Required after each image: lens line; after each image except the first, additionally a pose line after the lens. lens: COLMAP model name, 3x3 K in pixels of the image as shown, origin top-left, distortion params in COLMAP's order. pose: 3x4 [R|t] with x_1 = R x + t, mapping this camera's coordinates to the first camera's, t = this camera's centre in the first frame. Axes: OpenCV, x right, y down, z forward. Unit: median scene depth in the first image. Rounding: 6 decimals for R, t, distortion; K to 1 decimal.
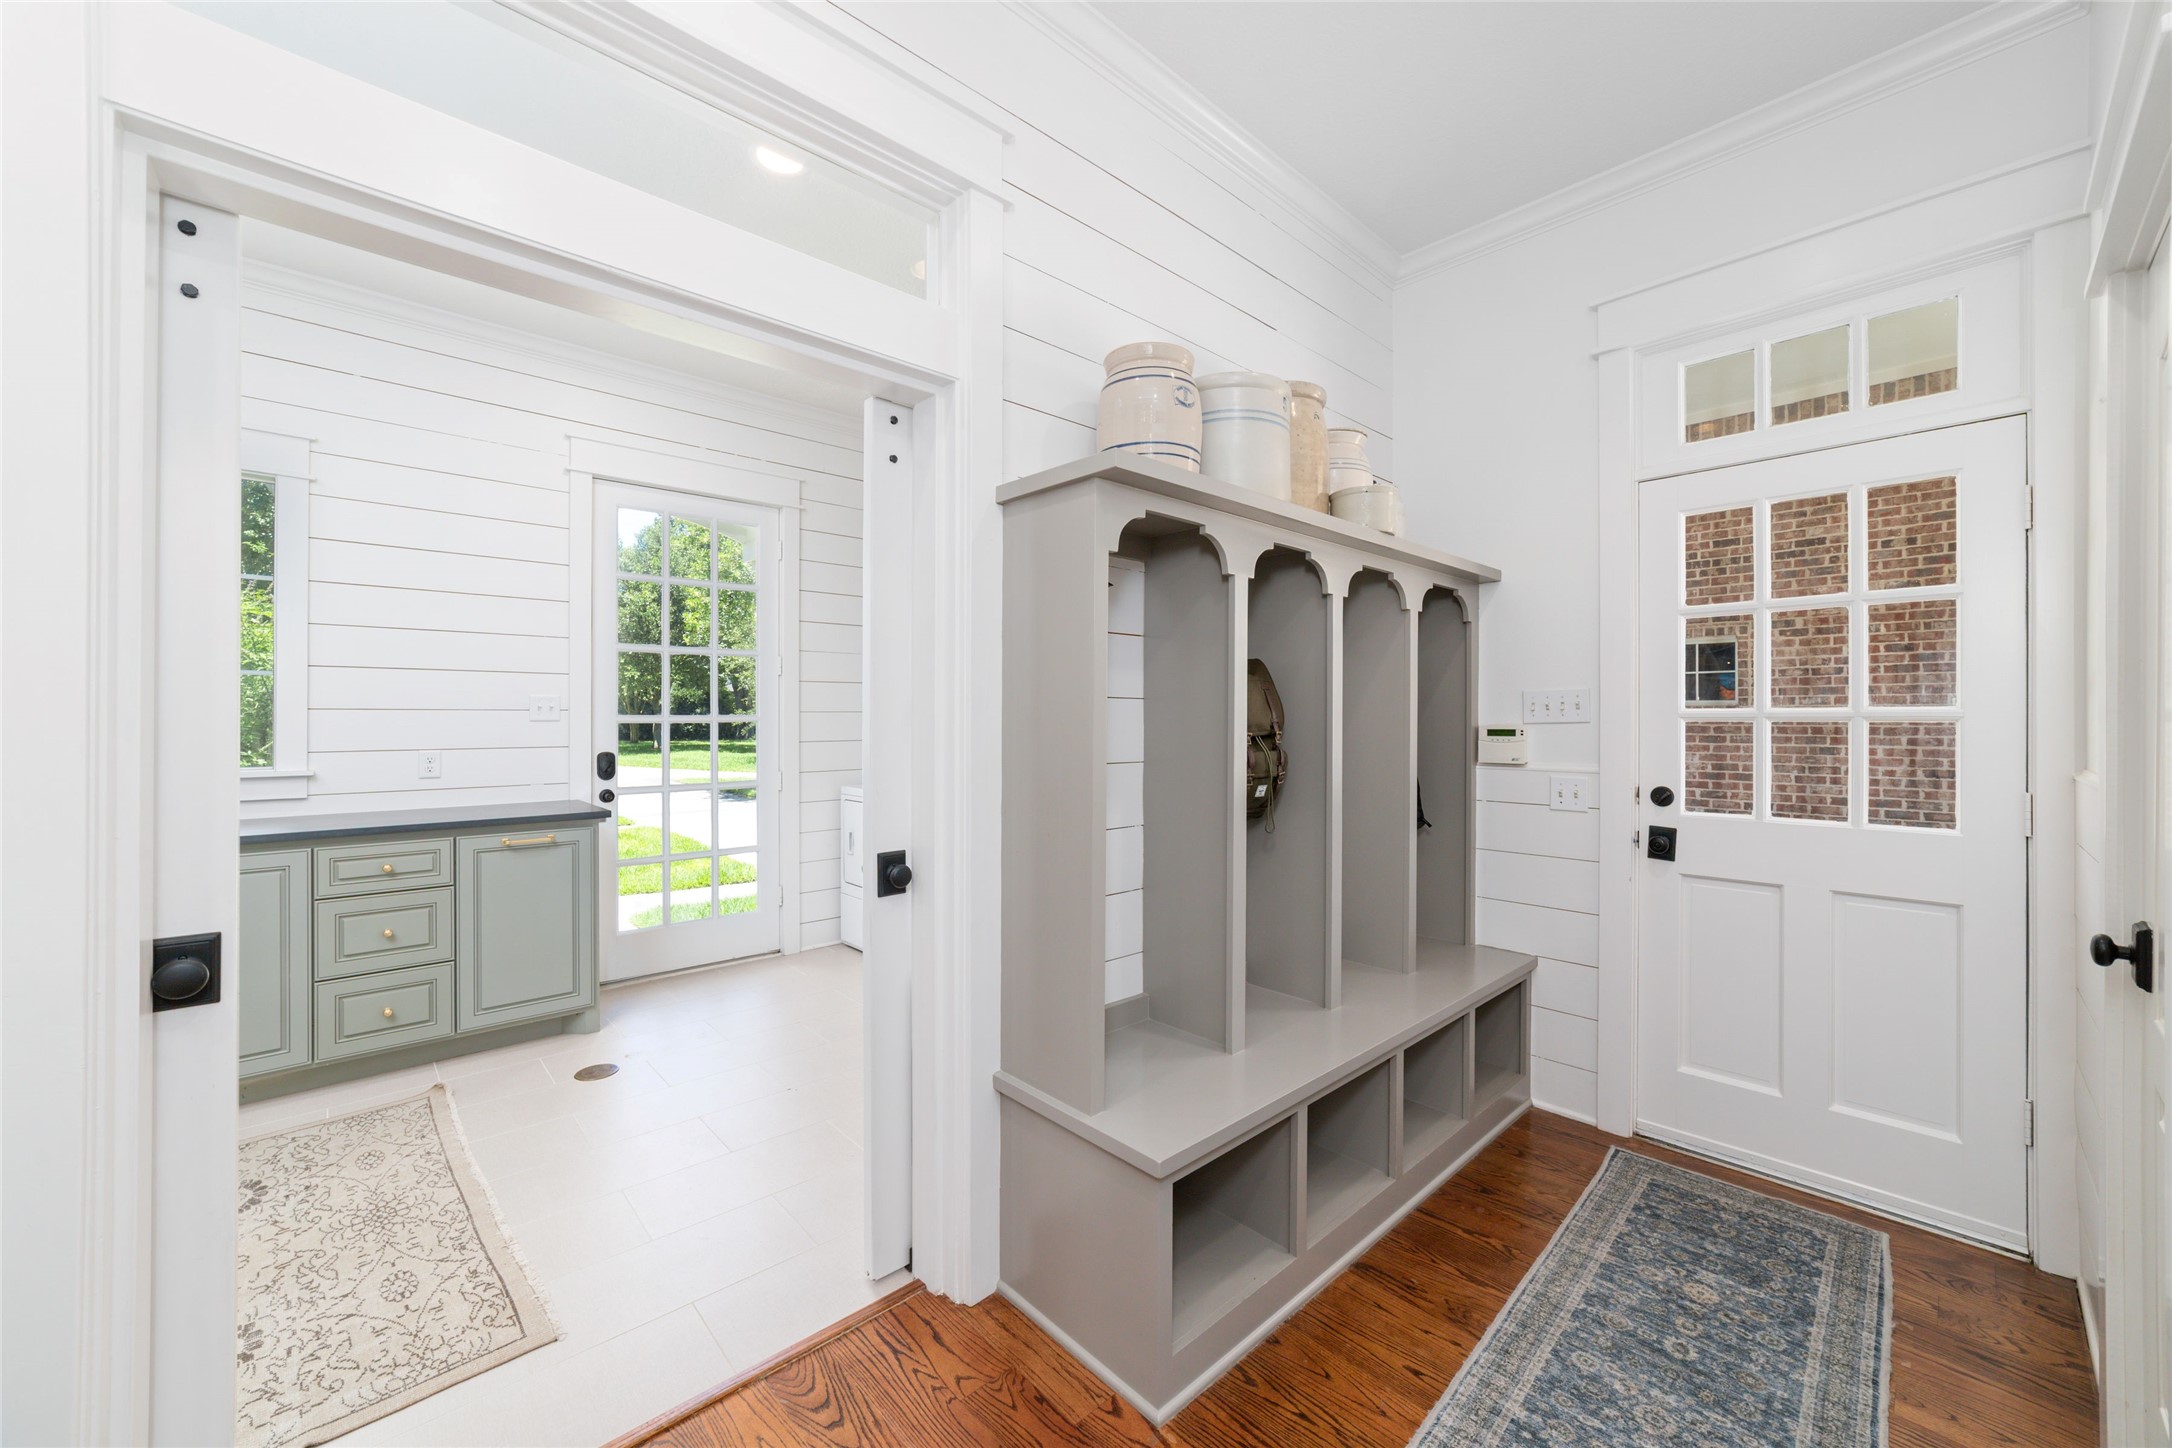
lens RADIAL K [[833.1, 0, 1087.5], [0, 833.1, 715.7], [0, 0, 1]] dist [-0.017953, 0.006672]
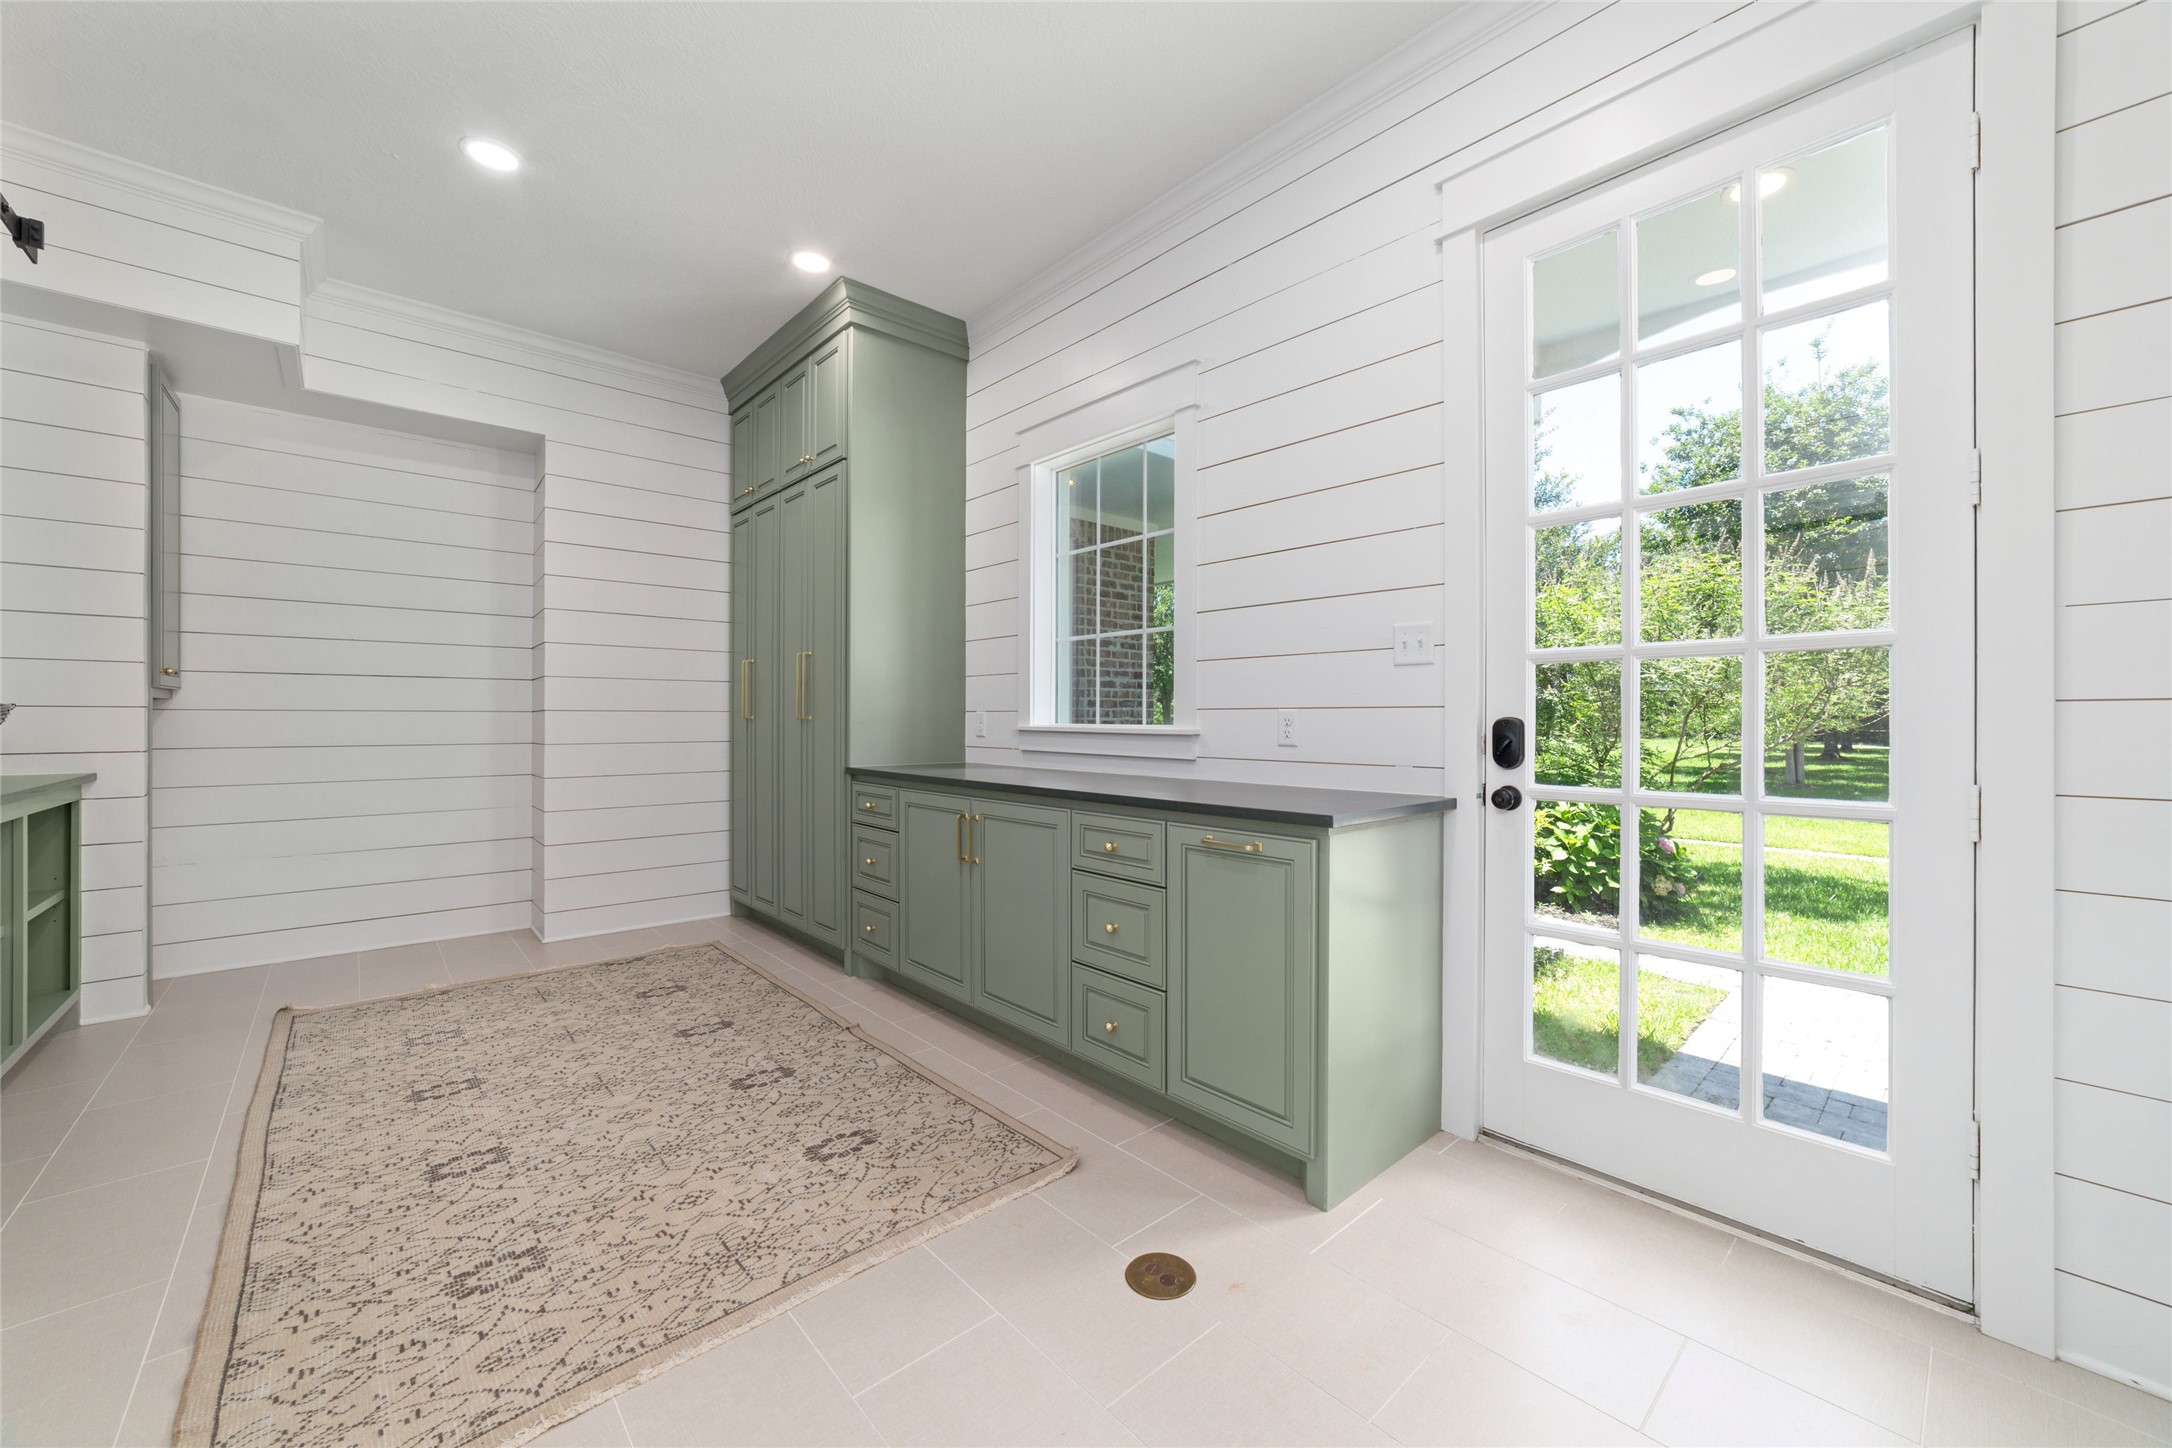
lens RADIAL K [[833.1, 0, 1084.6], [0, 833.1, 715.5], [0, 0, 1]] dist [-0.017953, 0.006672]
pose [[-0.021493, -0.004114, -0.999761, -0.043982], [-0.000068, 0.999992, -0.004113, 0.065125], [0.999769, -0.000020, -0.021493, 1.073339]]
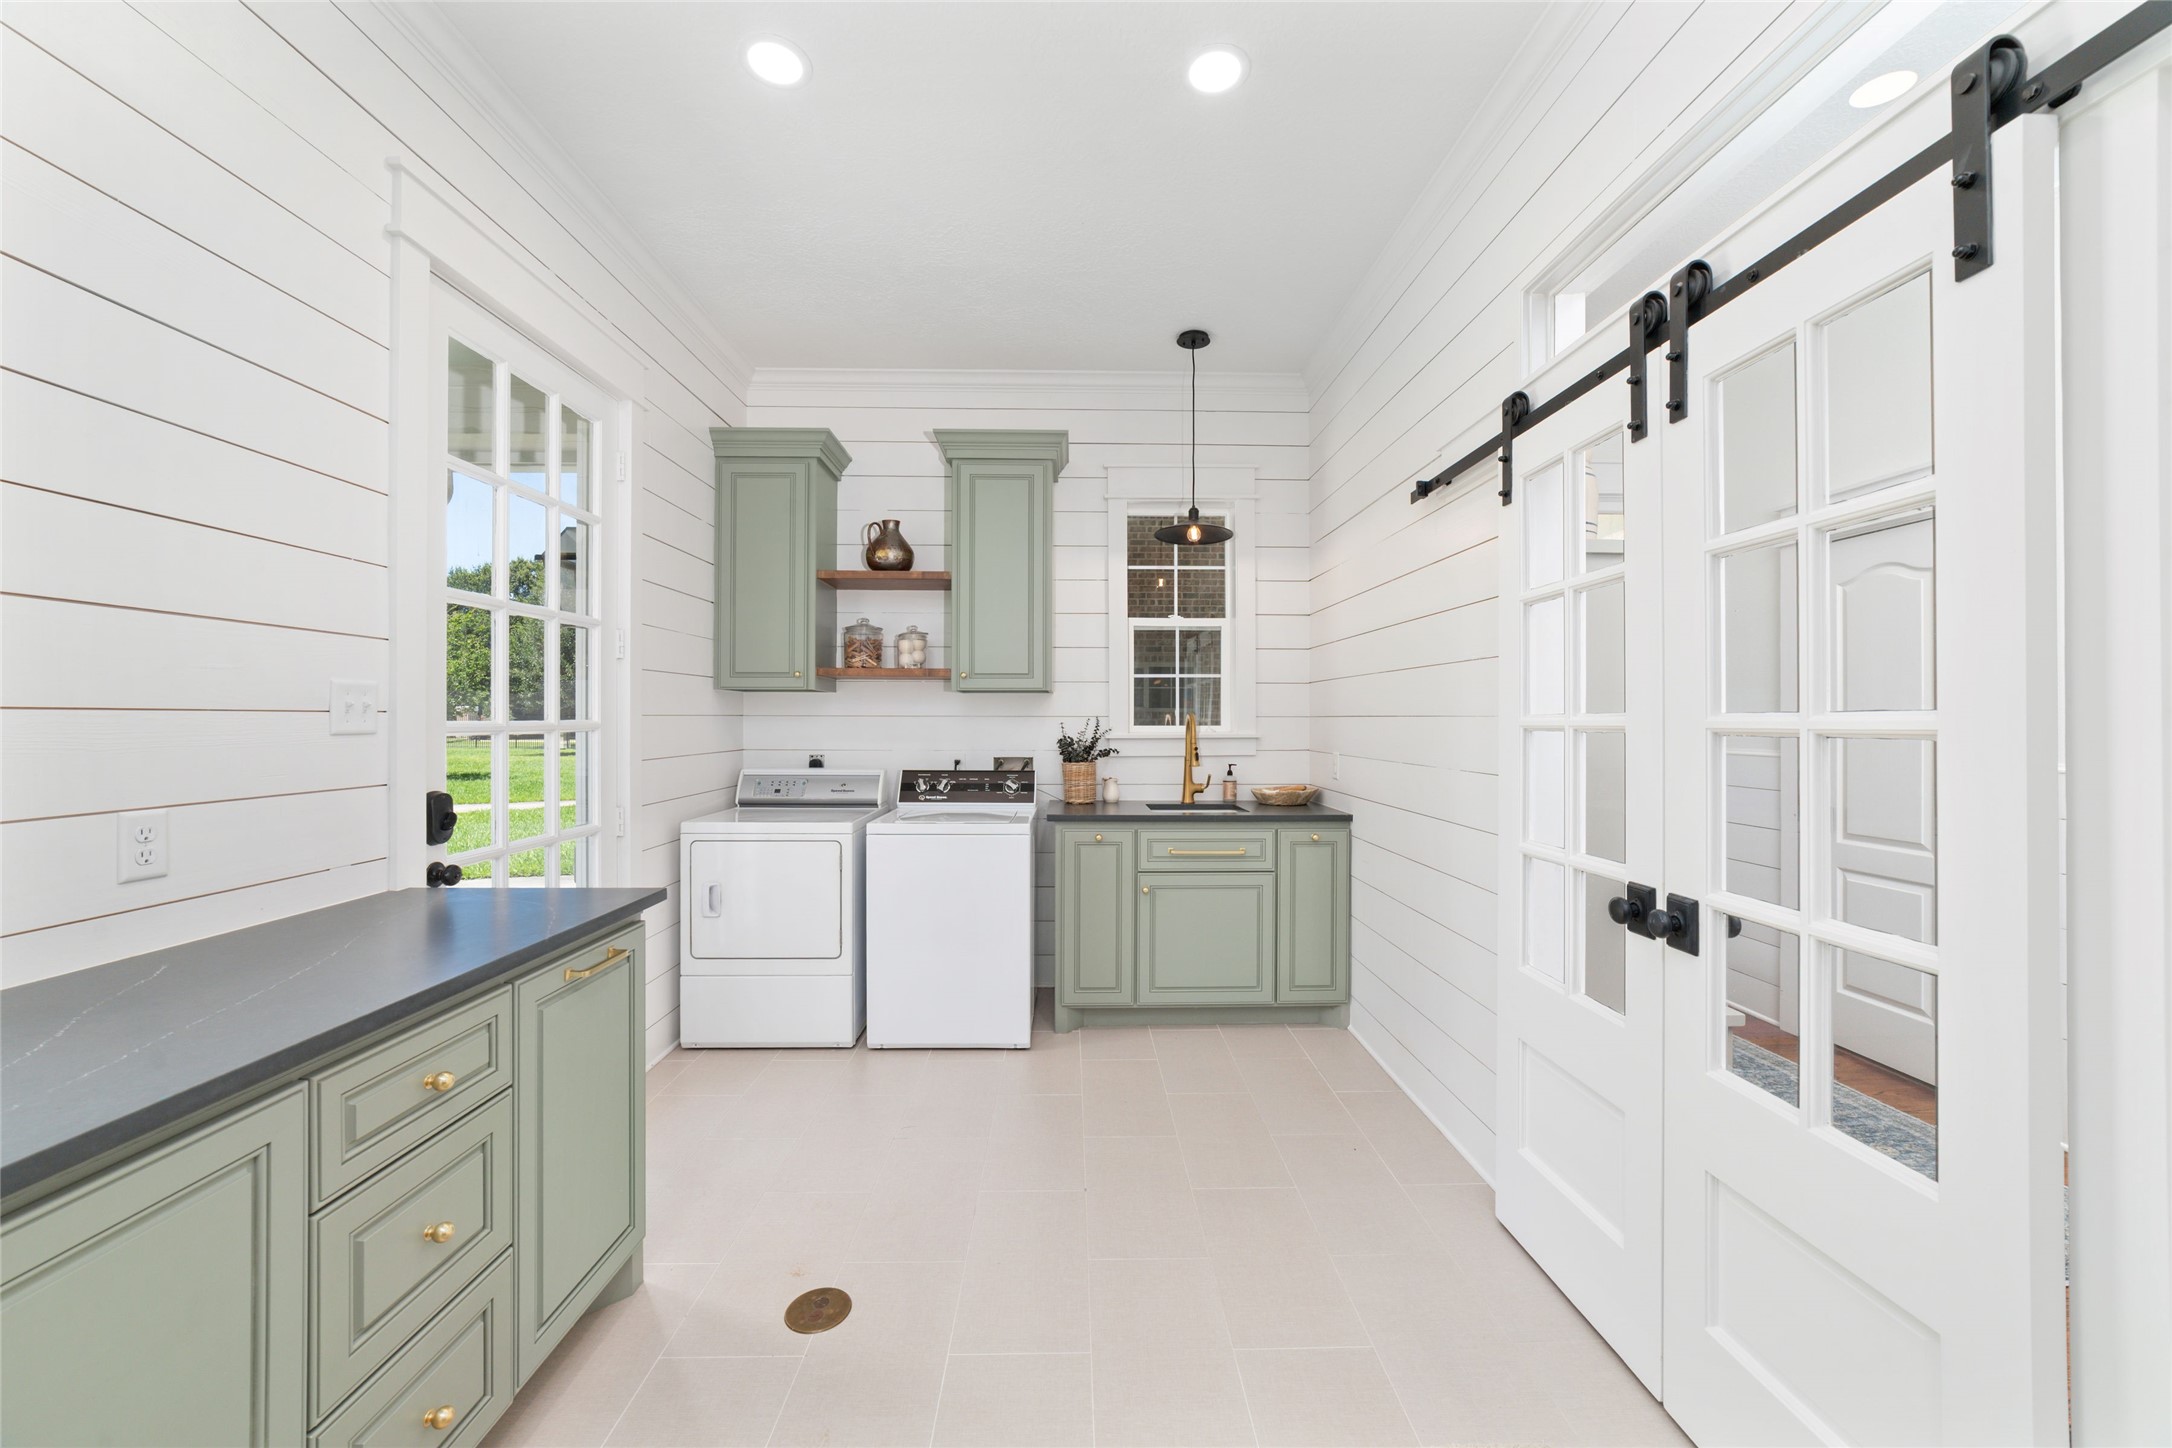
lens RADIAL K [[833.1, 0, 1099.3], [0, 833.1, 719.8], [0, 0, 1]] dist [-0.017953, 0.006672]
pose [[0.654198, 0.000556, 0.756324, -1.027614], [-0.003403, 0.999992, 0.002209, -0.006616], [-0.756316, -0.004019, 0.654194, 0.498676]]
